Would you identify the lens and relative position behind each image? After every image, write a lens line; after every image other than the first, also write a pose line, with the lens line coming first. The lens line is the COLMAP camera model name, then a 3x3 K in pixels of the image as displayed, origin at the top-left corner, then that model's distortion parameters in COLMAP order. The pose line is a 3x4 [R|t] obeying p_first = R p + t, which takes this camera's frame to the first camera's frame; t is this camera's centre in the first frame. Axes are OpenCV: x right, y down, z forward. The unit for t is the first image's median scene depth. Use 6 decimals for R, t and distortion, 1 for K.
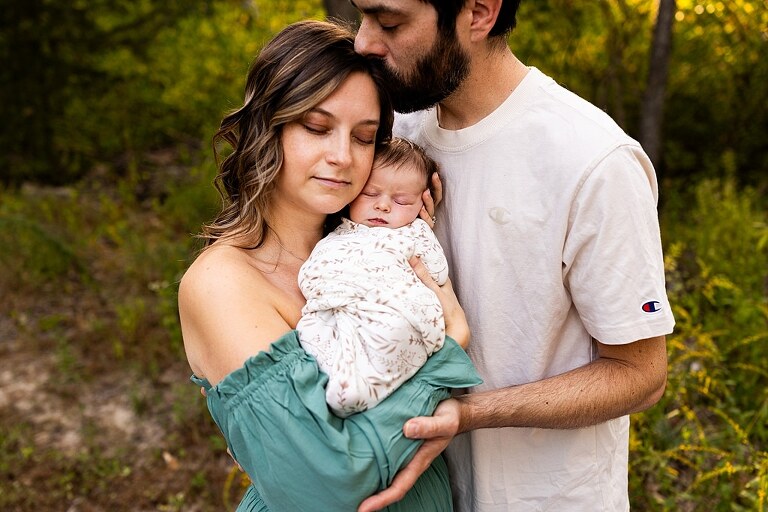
lens RADIAL K [[784.9, 0, 390.1], [0, 784.9, 273.5], [0, 0, 1]] dist [0.006537, 0.000000]
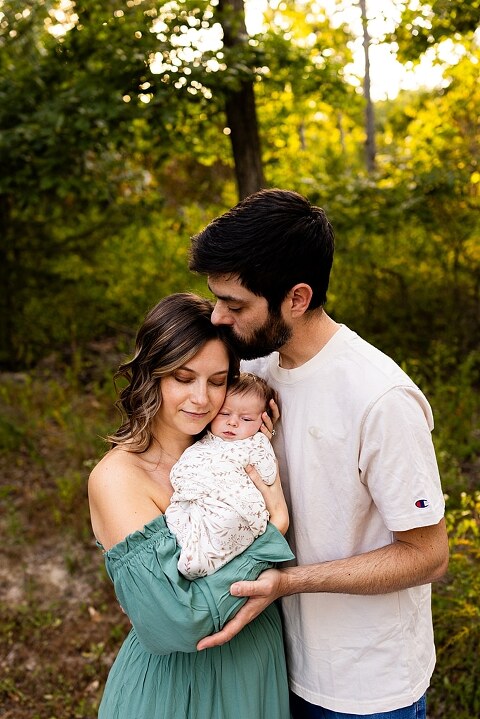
lens RADIAL K [[734.8, 0, 246.1], [0, 734.8, 369.6], [0, 0, 1]] dist [0.006537, 0.000000]
pose [[0.995311, 0.001889, -0.096706, 0.117817], [-0.011530, 0.994997, -0.099234, -0.045381], [0.096035, 0.099884, 0.990354, -0.240096]]
